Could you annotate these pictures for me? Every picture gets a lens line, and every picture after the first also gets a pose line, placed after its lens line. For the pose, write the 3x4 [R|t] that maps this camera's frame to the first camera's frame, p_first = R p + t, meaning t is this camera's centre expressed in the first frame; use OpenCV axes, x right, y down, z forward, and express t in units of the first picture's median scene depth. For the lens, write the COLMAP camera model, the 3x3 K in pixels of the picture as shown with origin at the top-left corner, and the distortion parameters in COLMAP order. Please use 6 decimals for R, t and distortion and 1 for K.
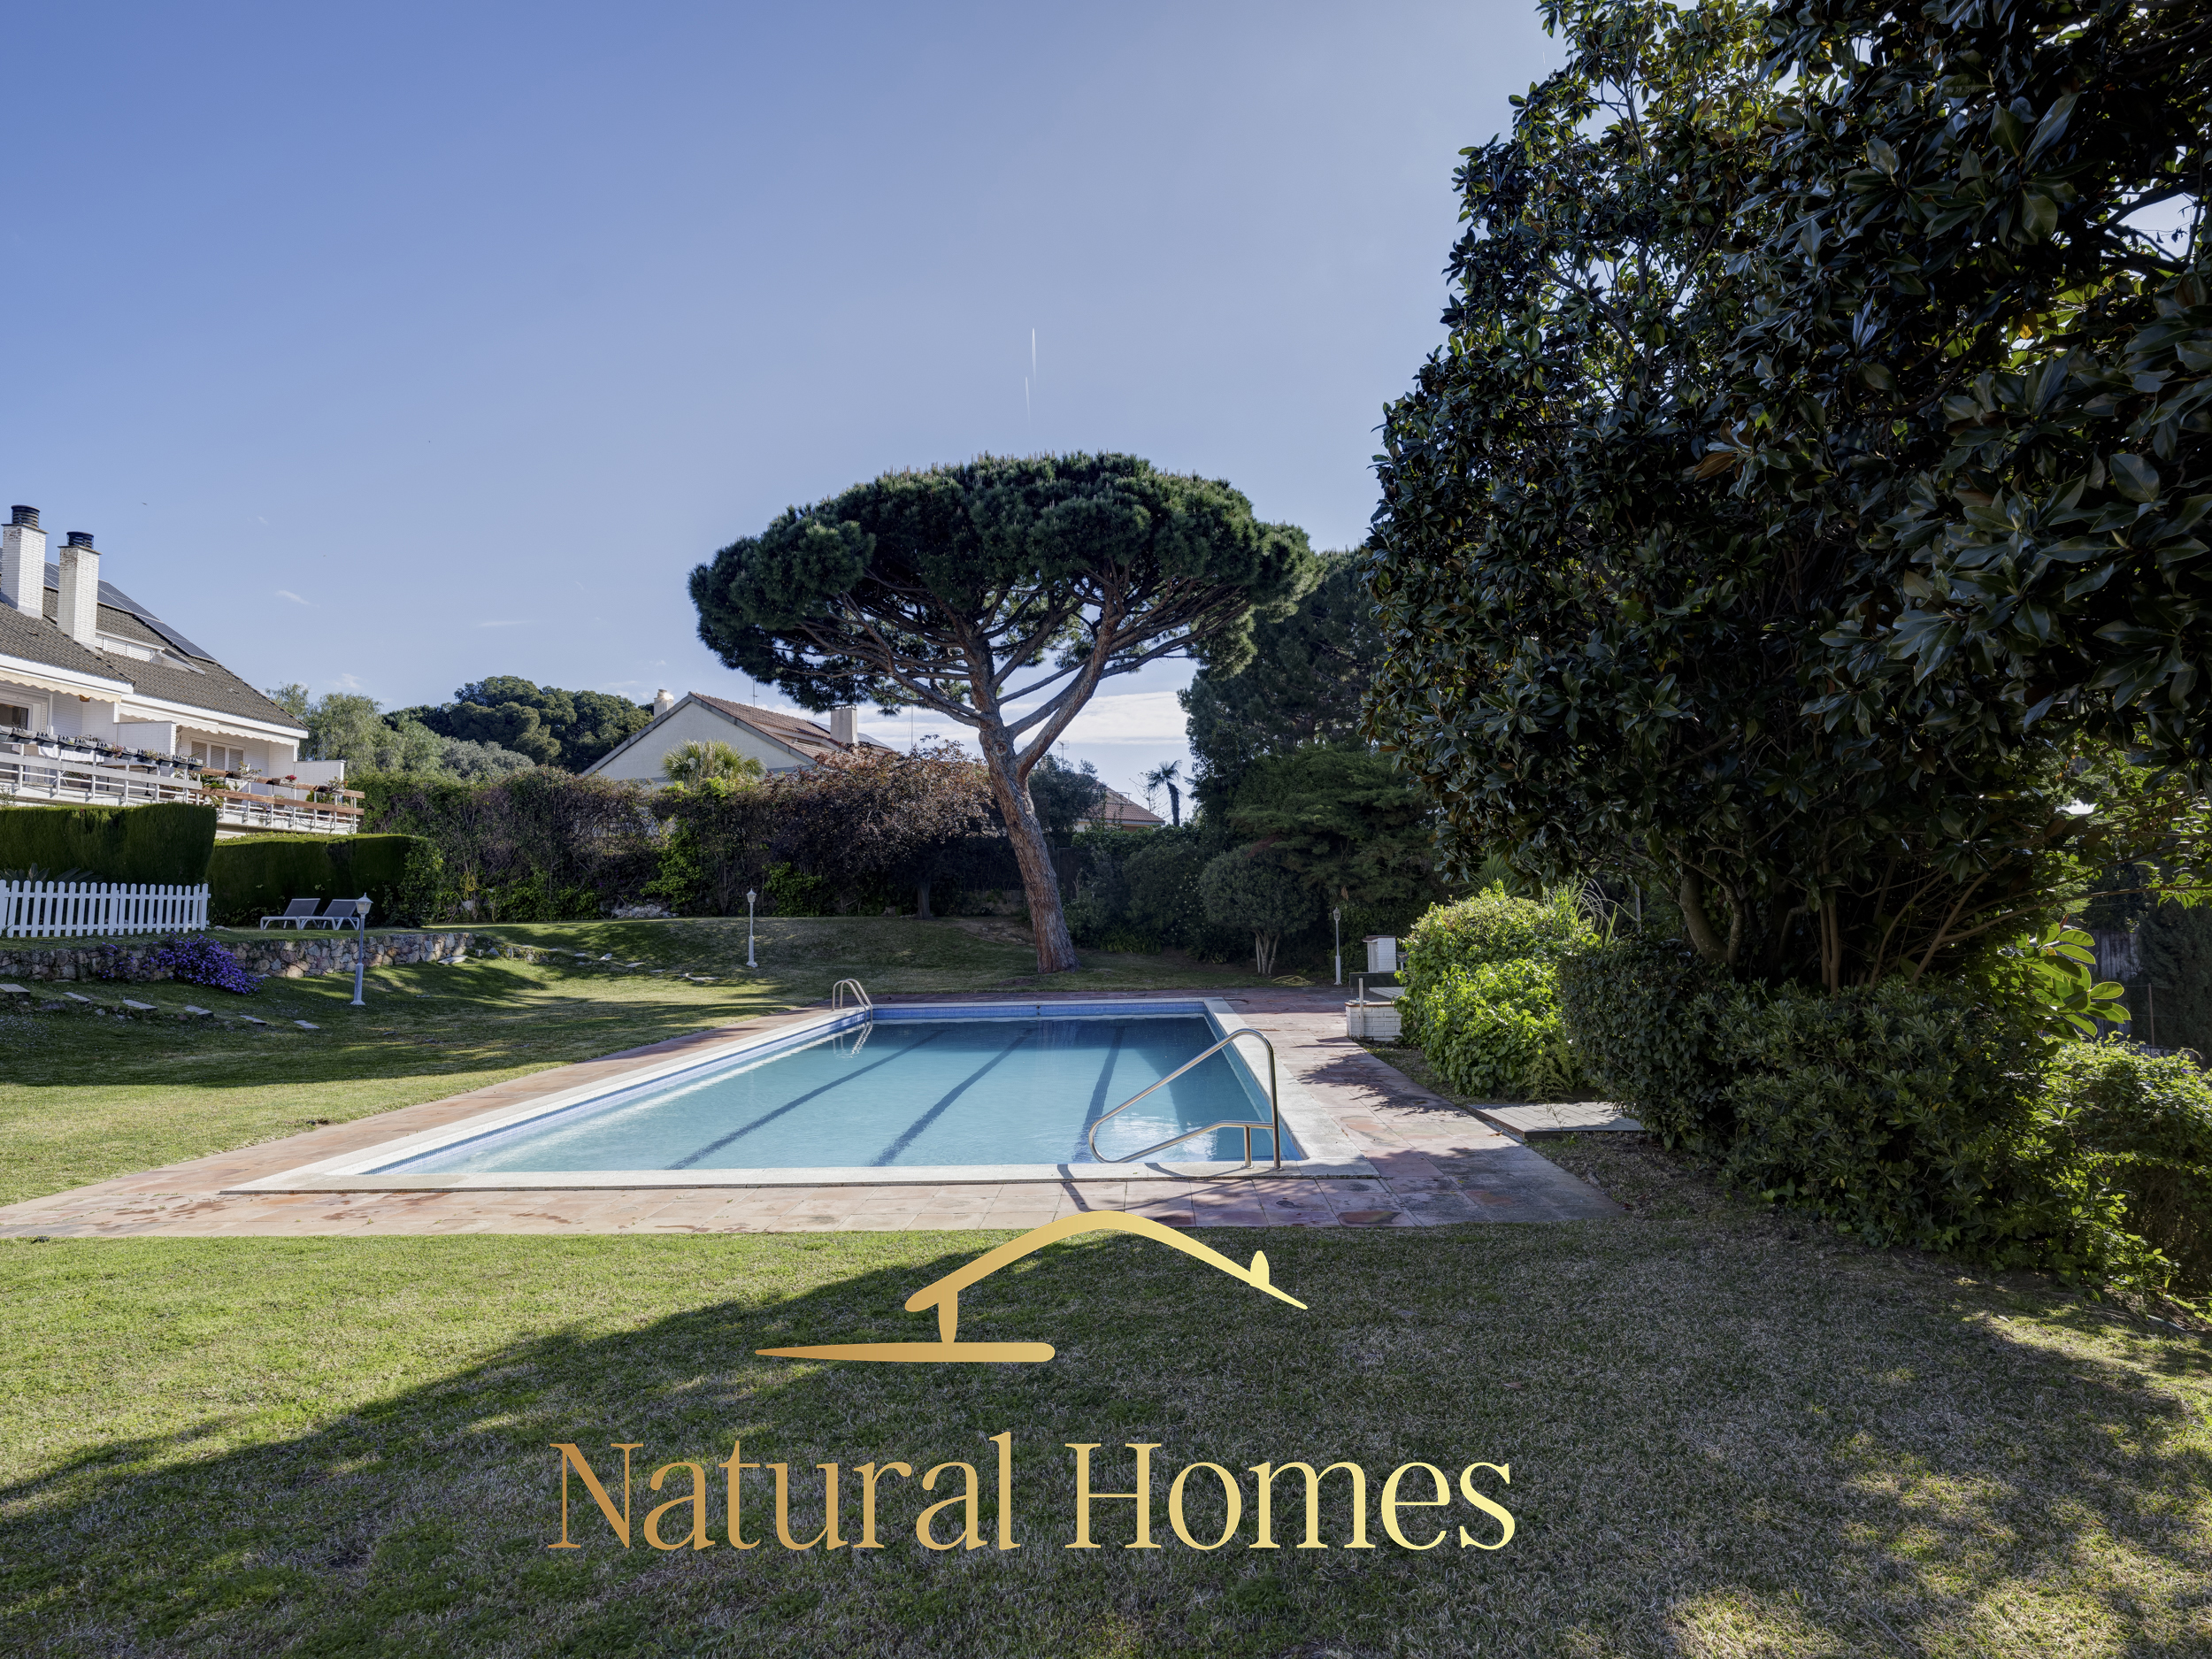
lens RADIAL K [[1191.7, 0, 1114.5], [0, 1191.7, 825.7], [0, 0, 1]] dist [0.002265, -0.002199]
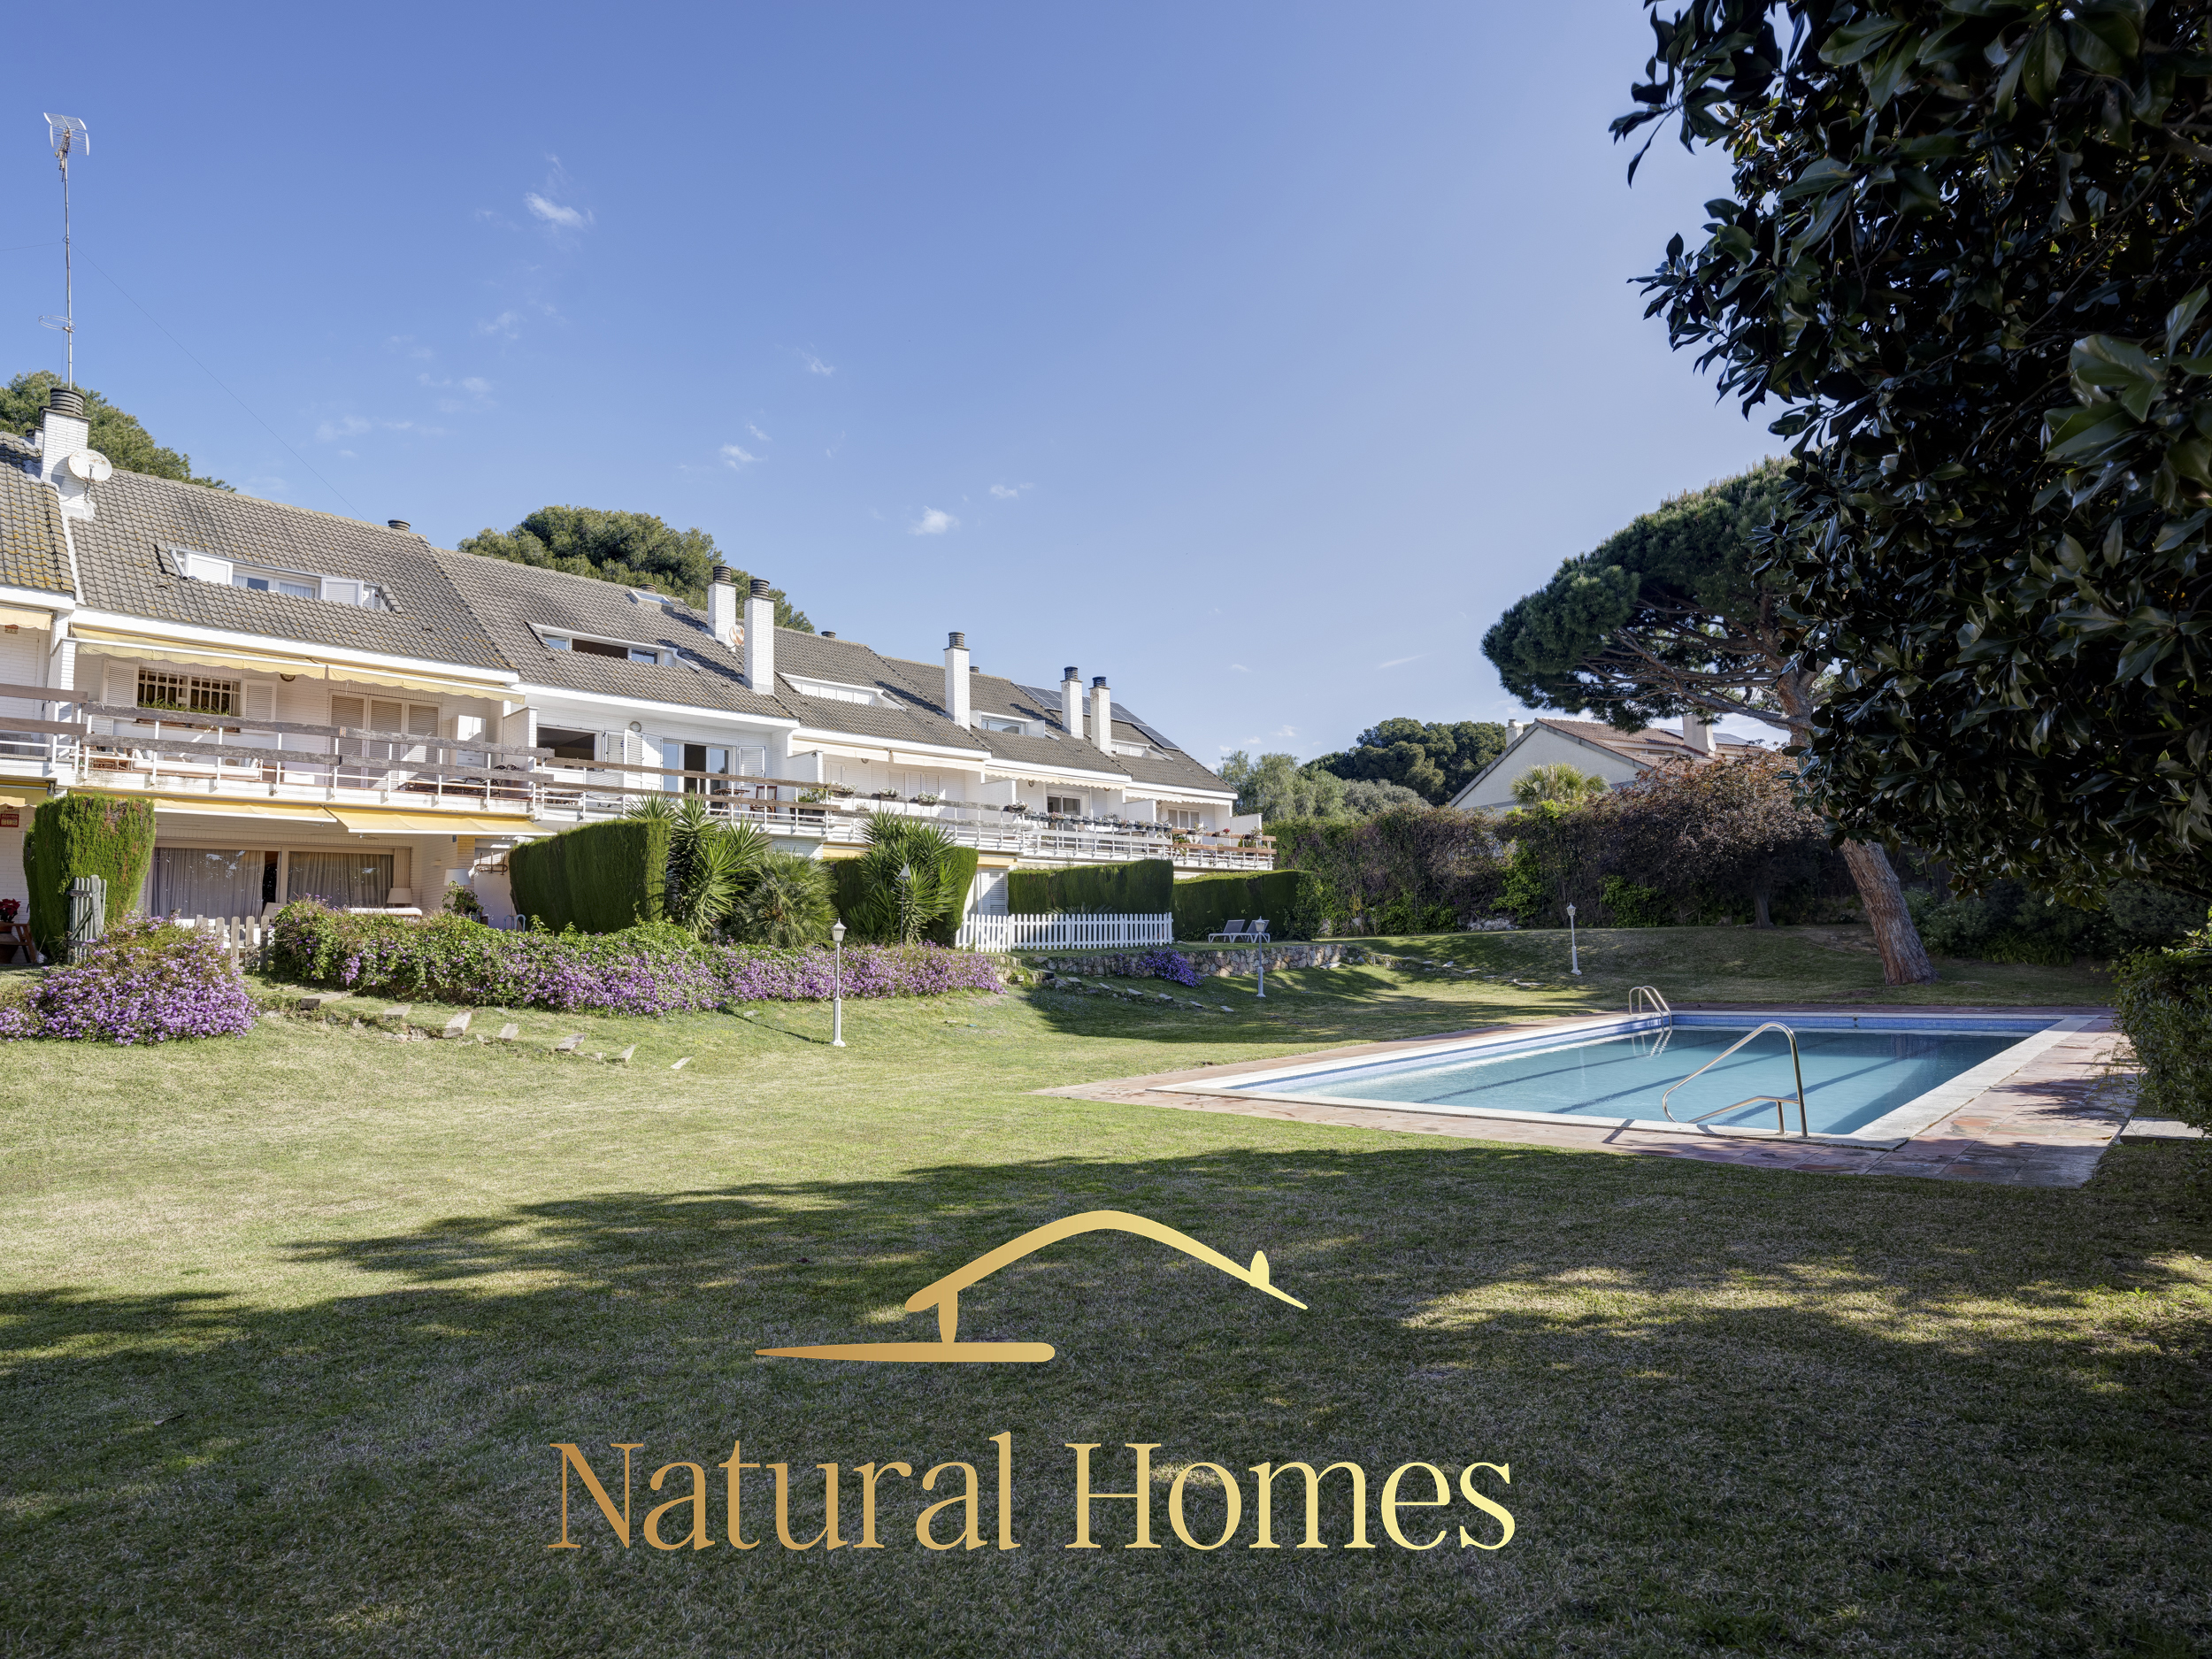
lens RADIAL K [[1191.7, 0, 1114.5], [0, 1191.7, 825.7], [0, 0, 1]] dist [0.002265, -0.002199]
pose [[0.744503, -0.070714, -0.663864, 0.127015], [0.065256, 0.997321, -0.033051, -0.010239], [0.664422, -0.018715, 0.747123, -0.107648]]
